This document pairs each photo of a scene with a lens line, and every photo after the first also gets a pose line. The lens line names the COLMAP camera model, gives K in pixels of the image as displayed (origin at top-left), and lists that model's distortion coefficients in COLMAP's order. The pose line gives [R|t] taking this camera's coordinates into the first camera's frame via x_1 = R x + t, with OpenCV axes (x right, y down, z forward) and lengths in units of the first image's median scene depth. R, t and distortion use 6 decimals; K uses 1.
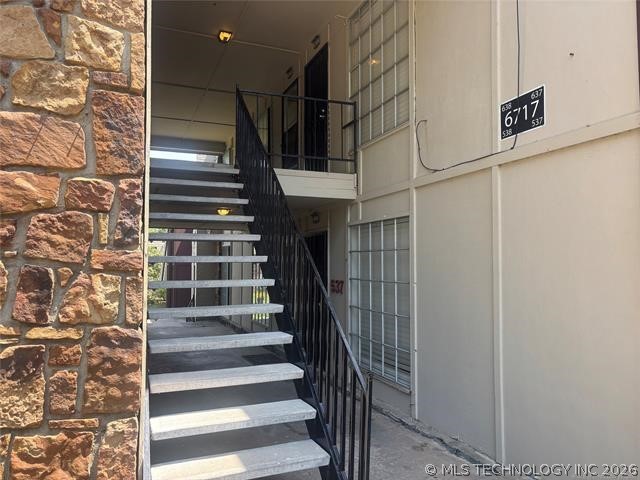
lens RADIAL K [[484.6, 0, 320.9], [0, 484.6, 240.4], [0, 0, 1]] dist [0.051998, -0.047333]
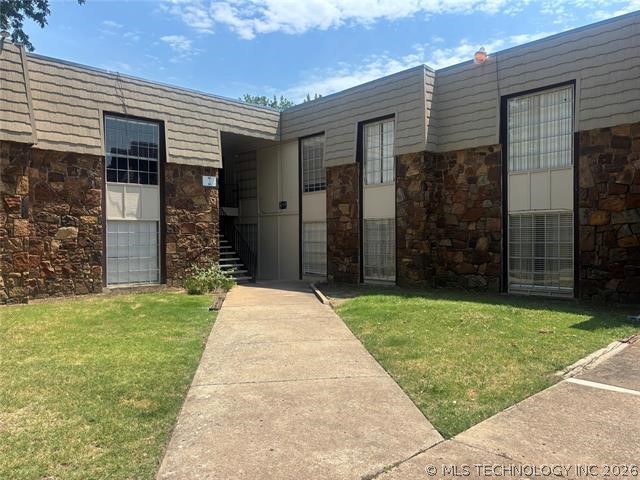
lens RADIAL K [[484.6, 0, 320.8], [0, 484.6, 240.0], [0, 0, 1]] dist [0.051998, -0.047333]
pose [[0.931105, -0.004533, 0.364722, -1.355666], [-0.014787, 0.998632, 0.050163, -0.229578], [-0.364450, -0.052100, 0.929764, -4.957378]]
